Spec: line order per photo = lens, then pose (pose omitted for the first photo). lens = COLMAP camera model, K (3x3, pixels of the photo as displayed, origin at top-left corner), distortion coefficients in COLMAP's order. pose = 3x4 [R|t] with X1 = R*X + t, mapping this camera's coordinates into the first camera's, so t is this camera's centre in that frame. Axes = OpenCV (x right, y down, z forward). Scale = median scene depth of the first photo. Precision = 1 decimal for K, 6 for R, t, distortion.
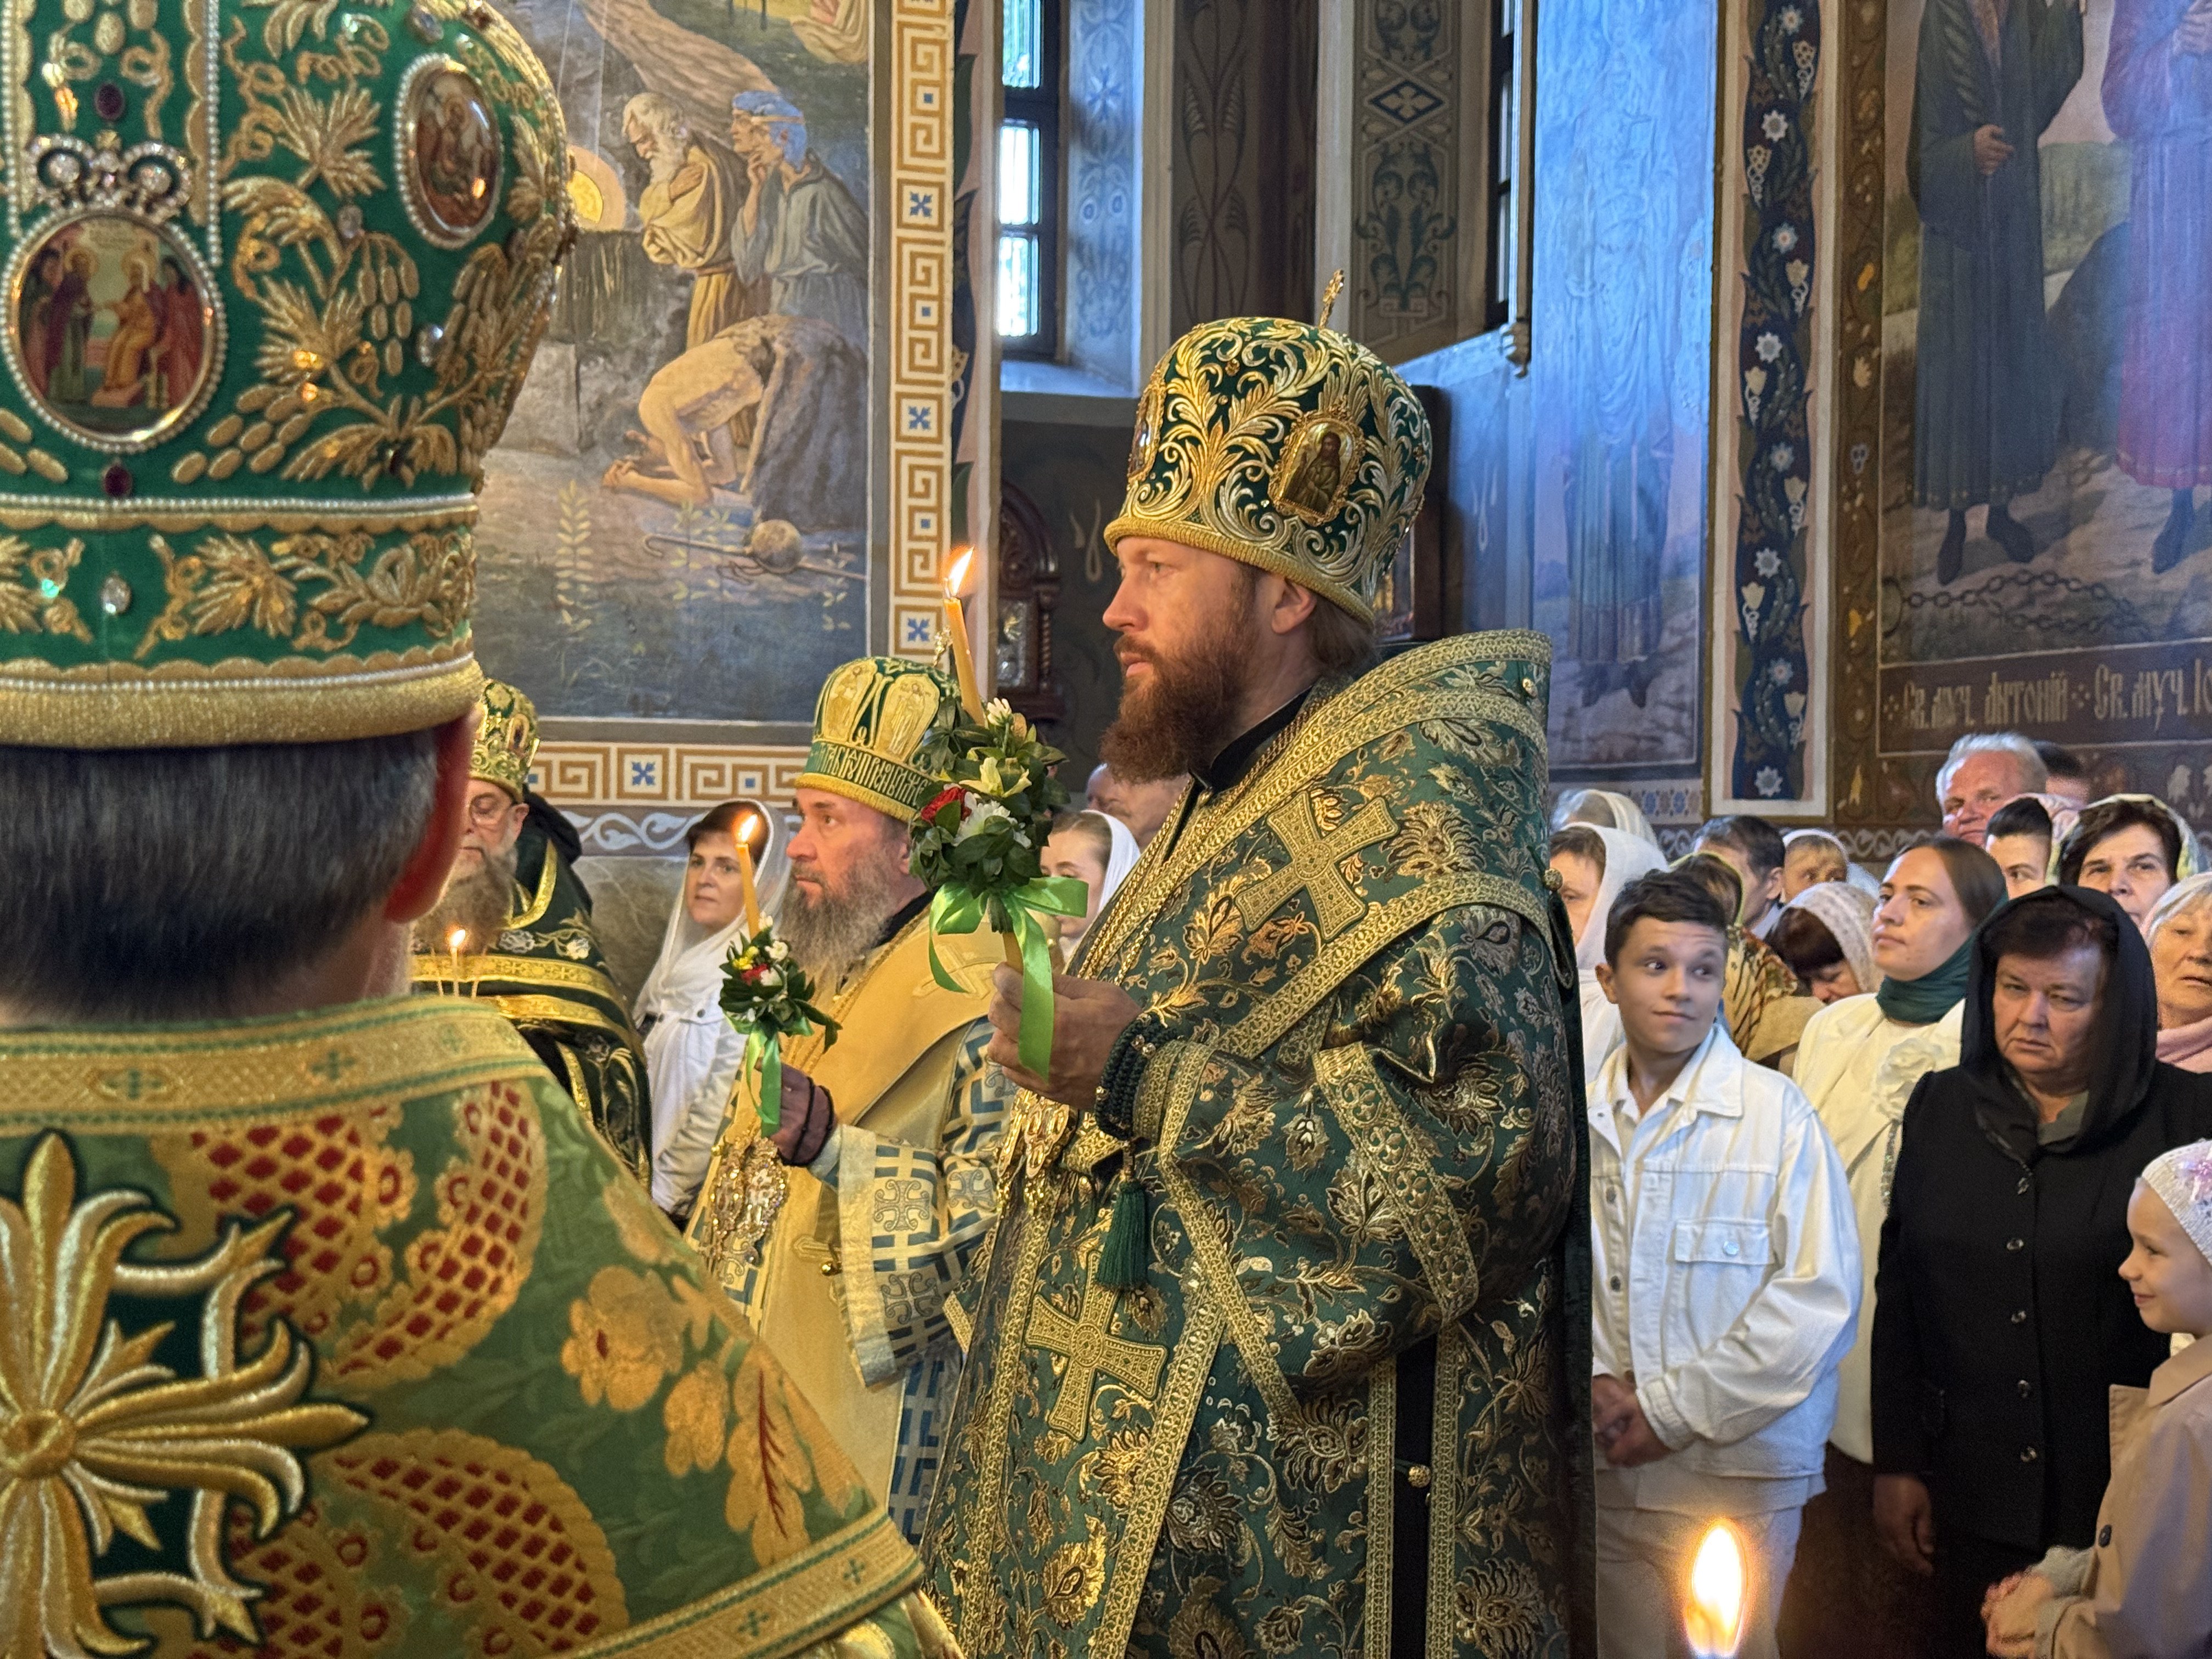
lens RADIAL K [[3097.7, 0, 1109.9], [0, 3097.7, 827.4], [0, 0, 1]] dist [0.127484, -0.156017]
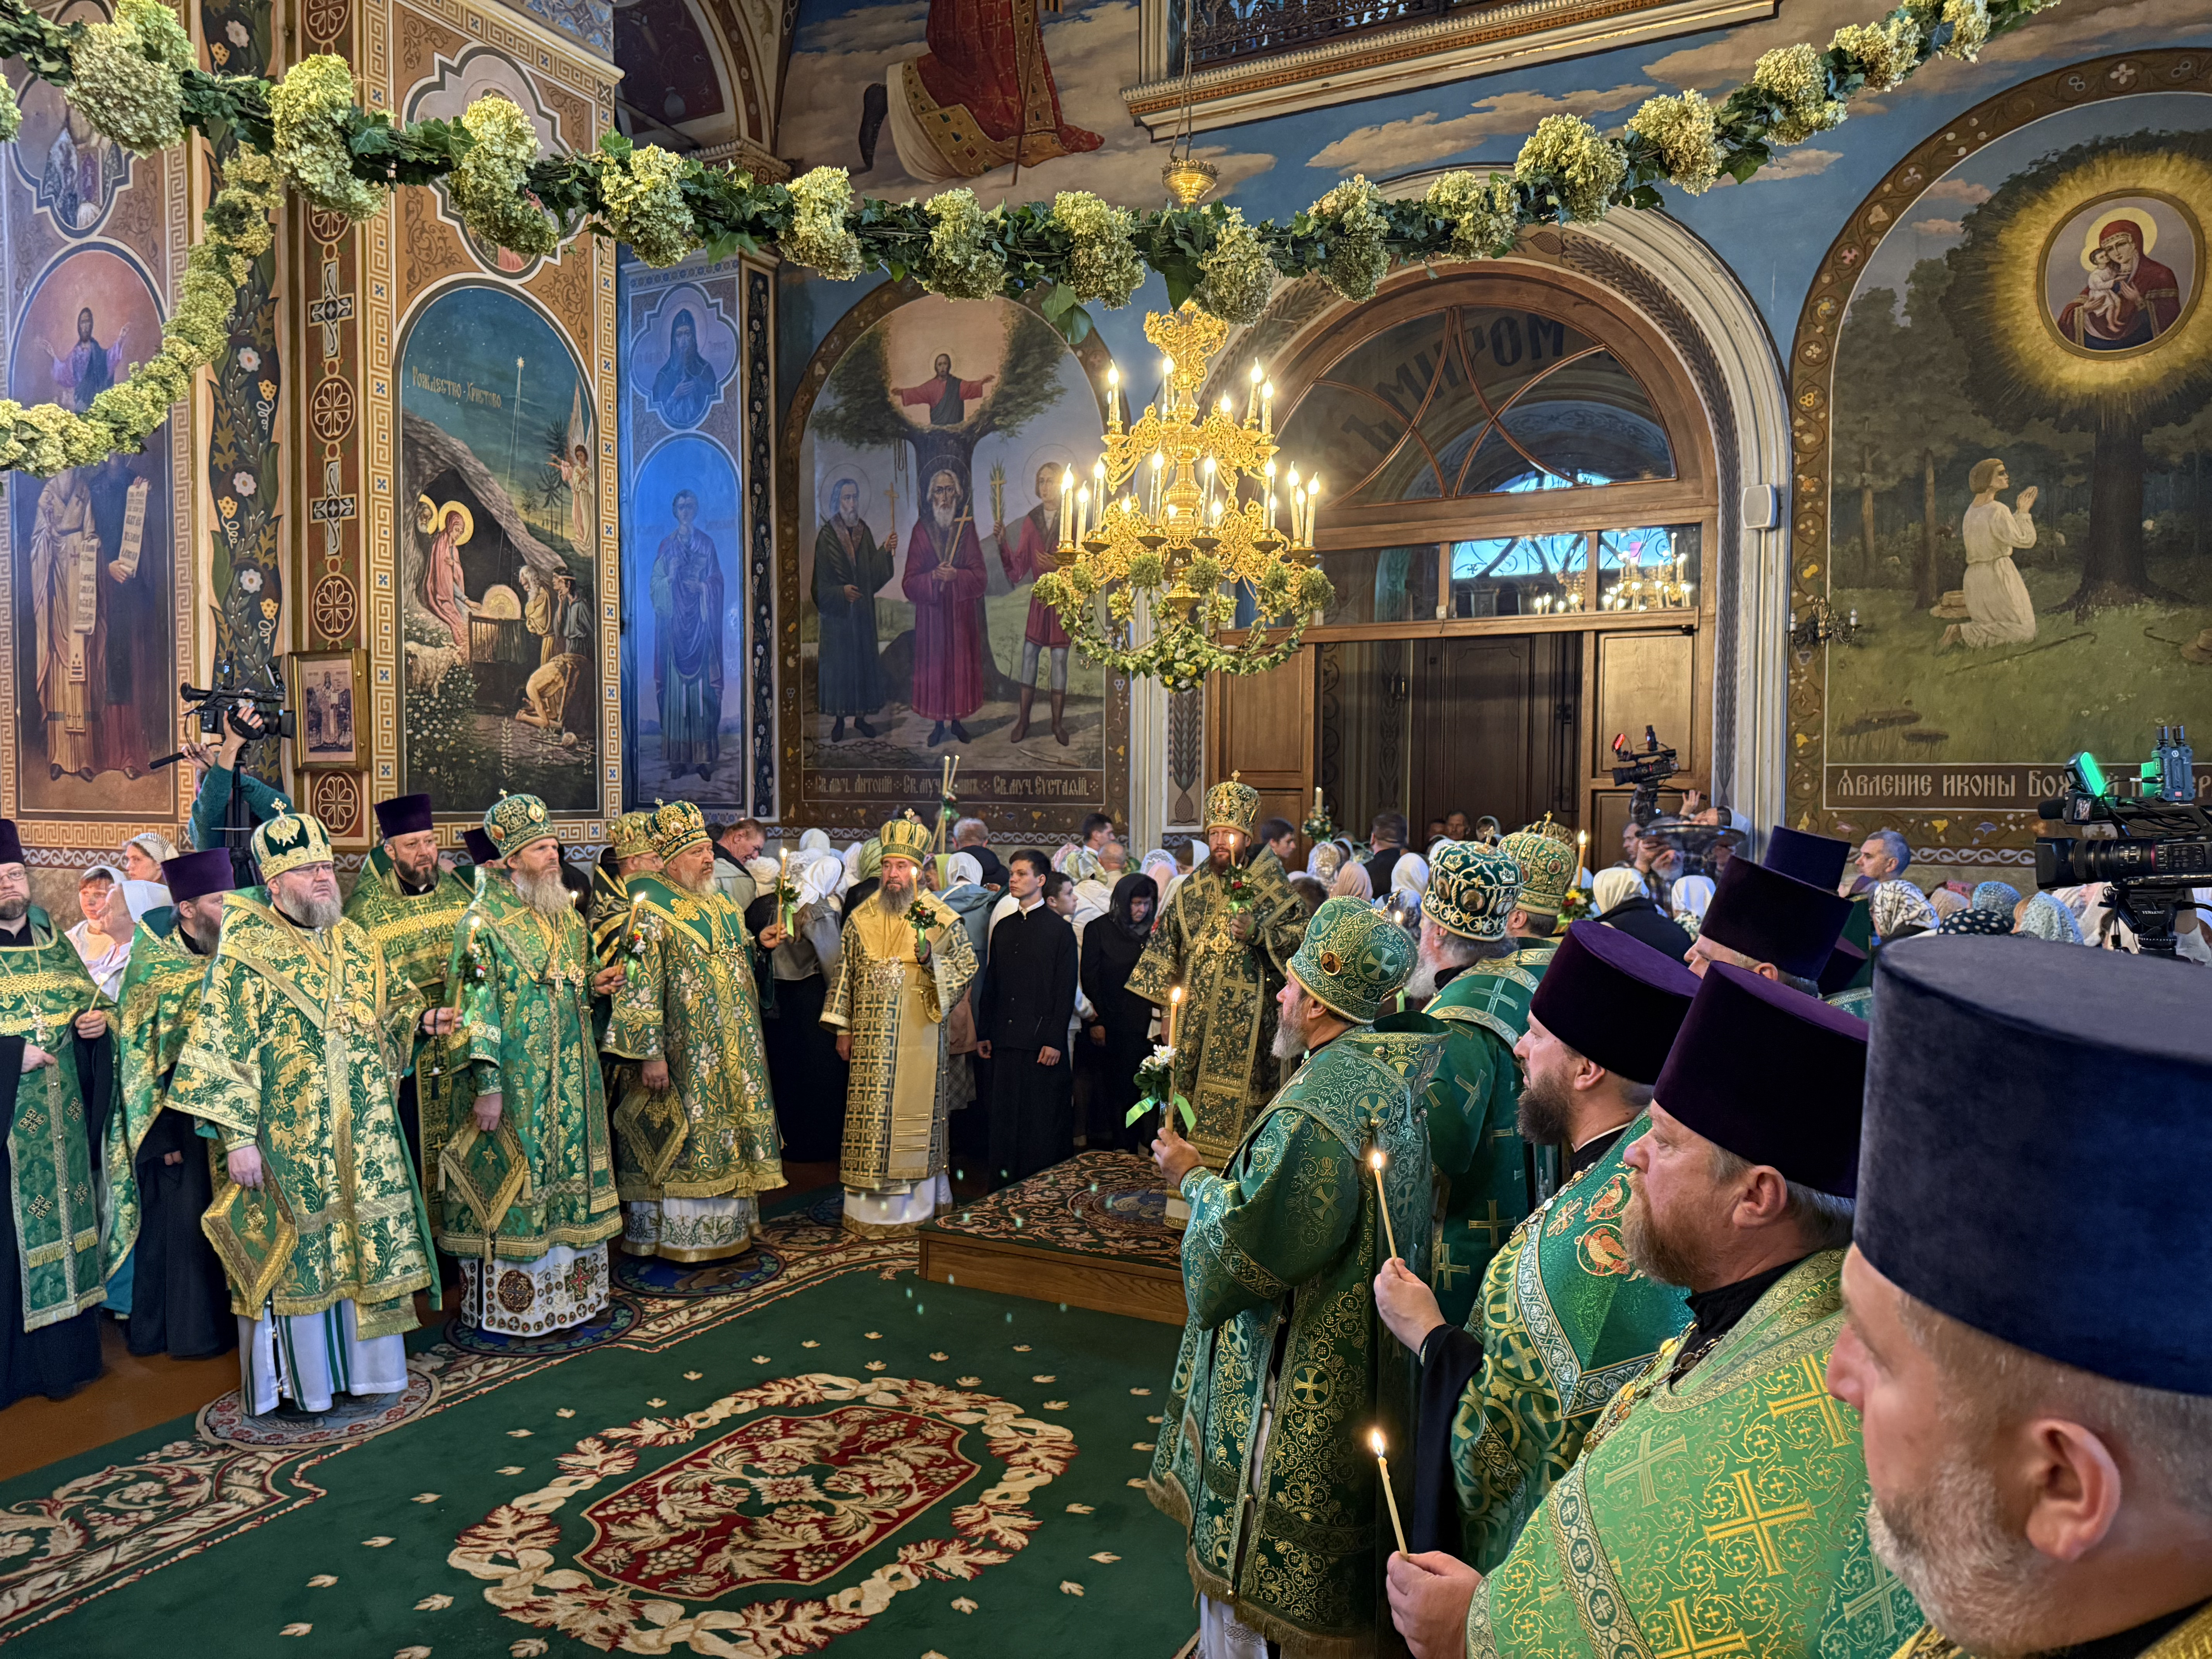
lens RADIAL K [[1652.4, 0, 1071.9], [0, 1652.4, 824.1], [0, 0, 1]] dist [-0.011388, -0.006770]
pose [[0.723387, -0.022650, 0.690071, -0.594409], [-0.005466, 0.999243, 0.038528, -0.060297], [-0.690421, -0.031643, 0.722715, -0.229793]]
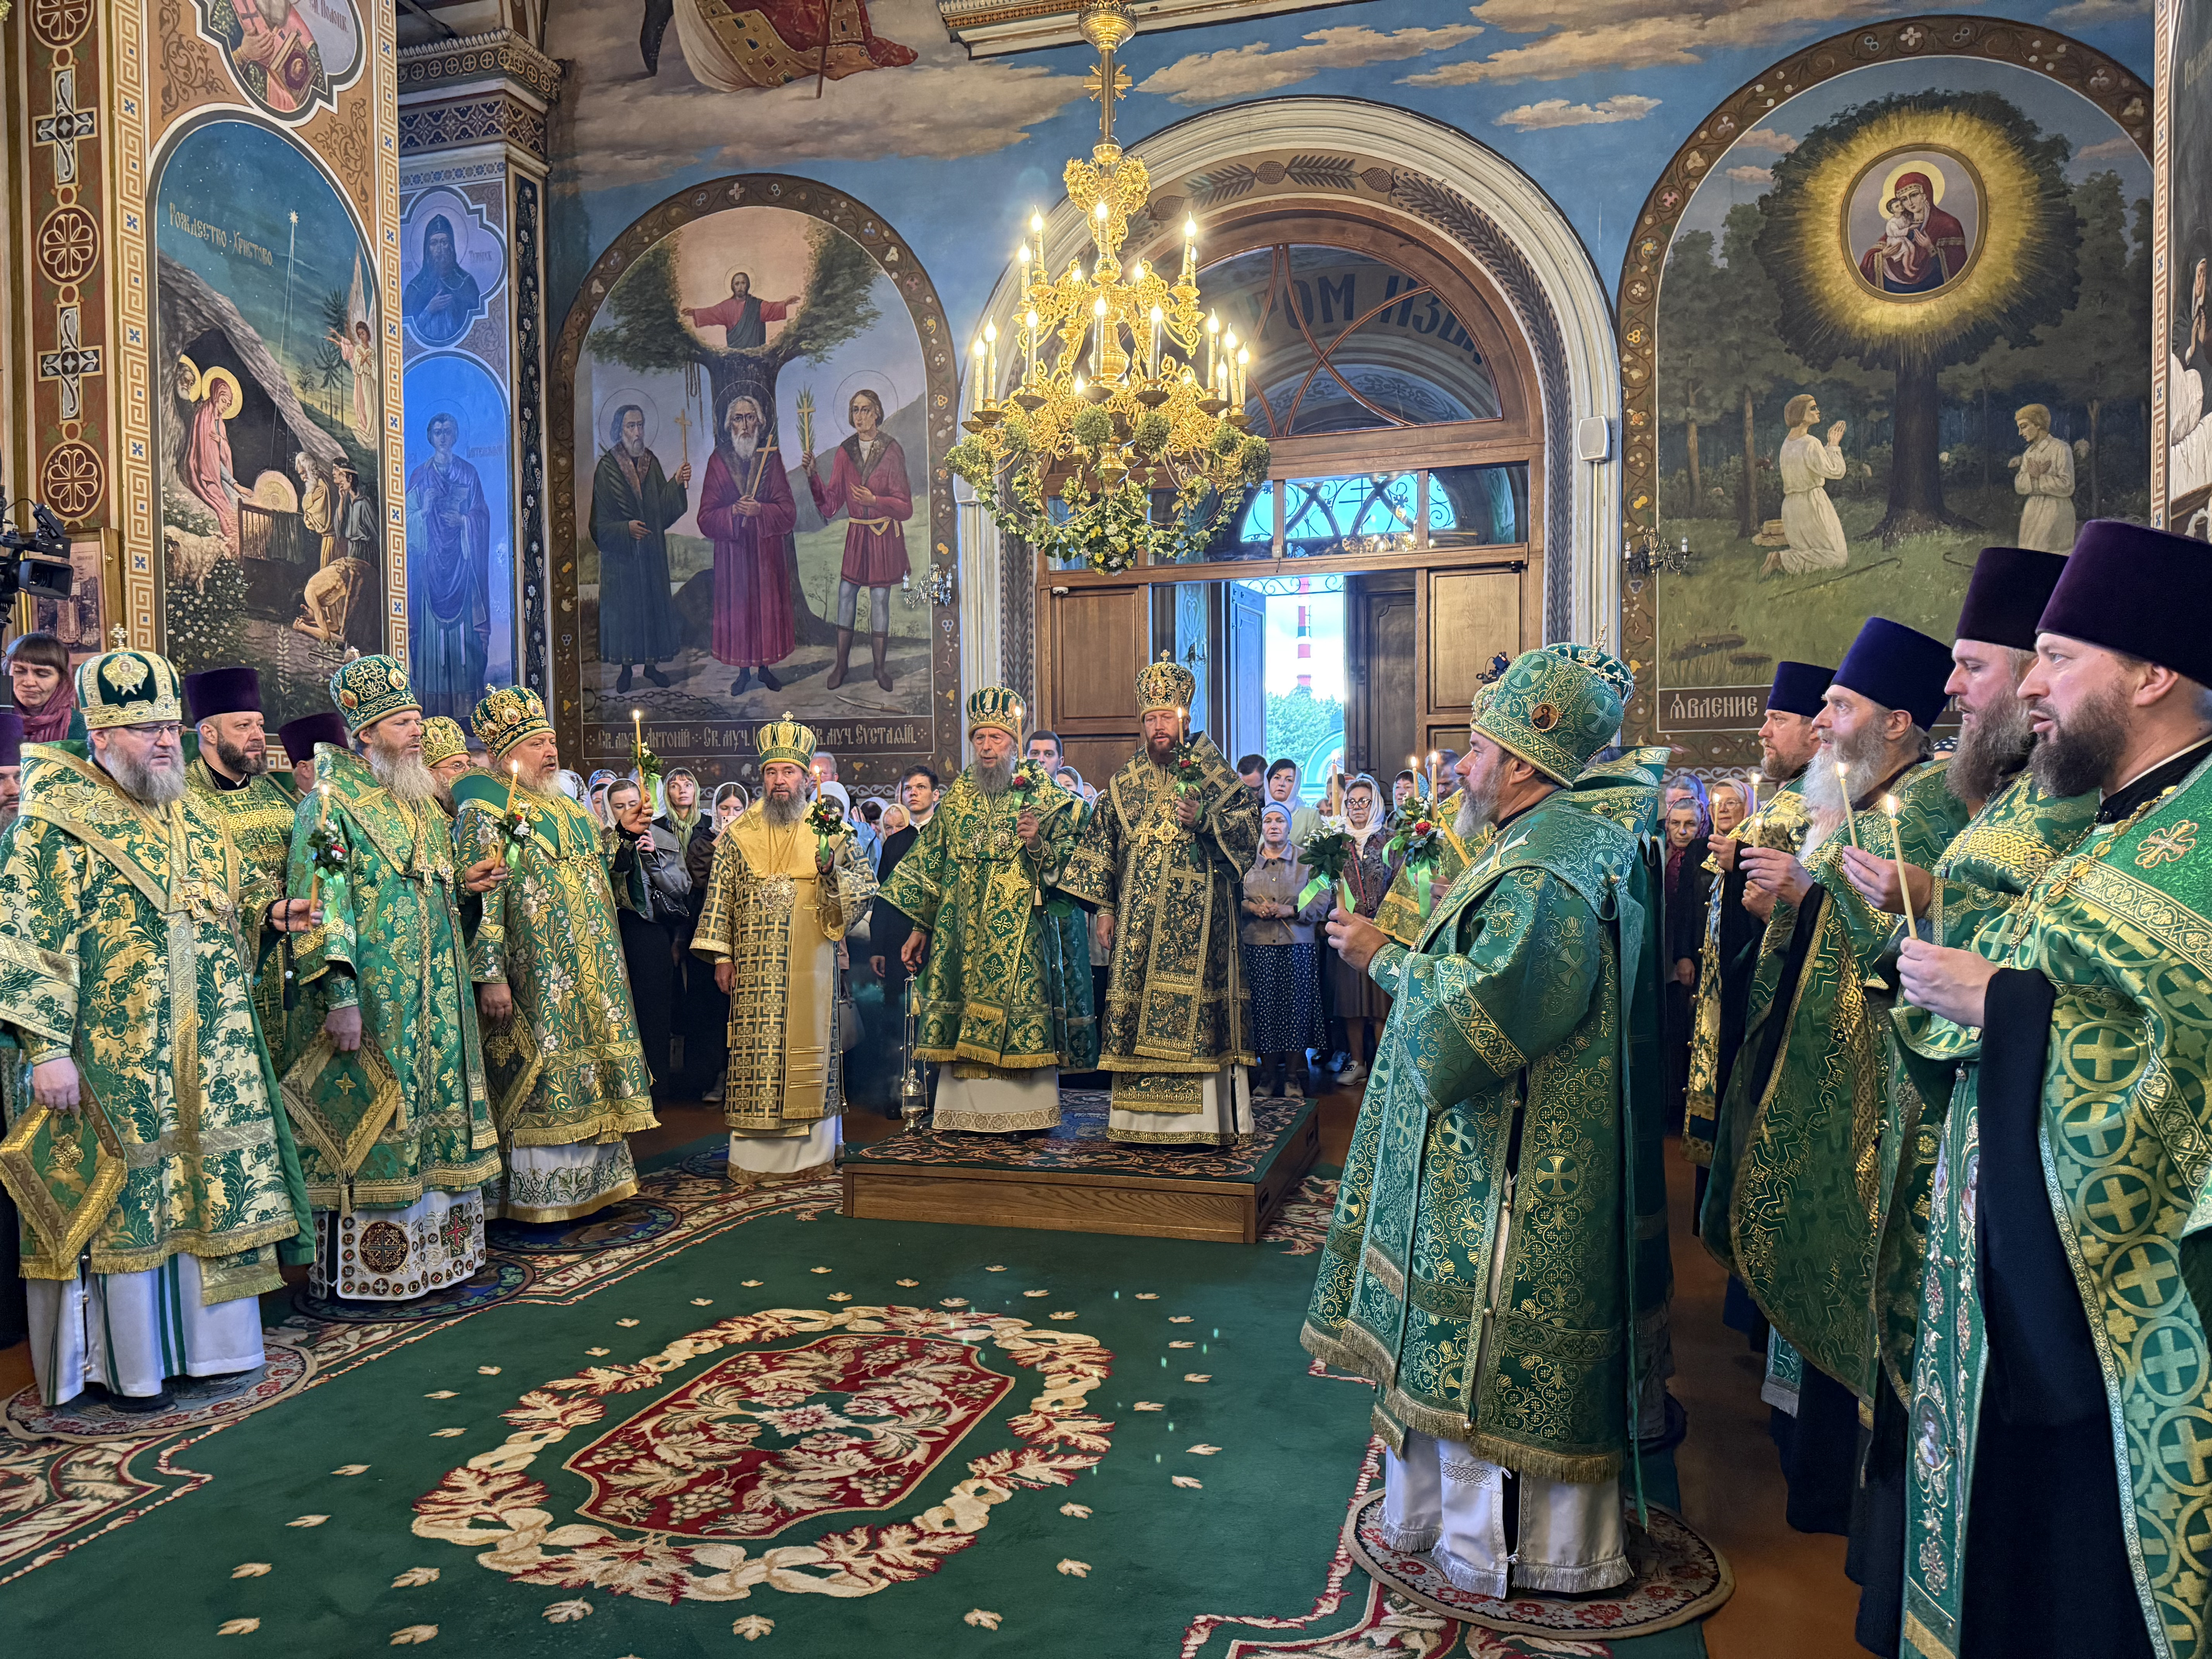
lens RADIAL K [[1641.4, 0, 1108.3], [0, 1641.4, 832.9], [0, 0, 1]] dist [-0.002235, -0.013563]
pose [[0.559697, -0.023203, 0.828373, -0.621120], [0.008180, 0.999714, 0.022475, 0.010803], [-0.828657, -0.005804, 0.559726, -0.097918]]
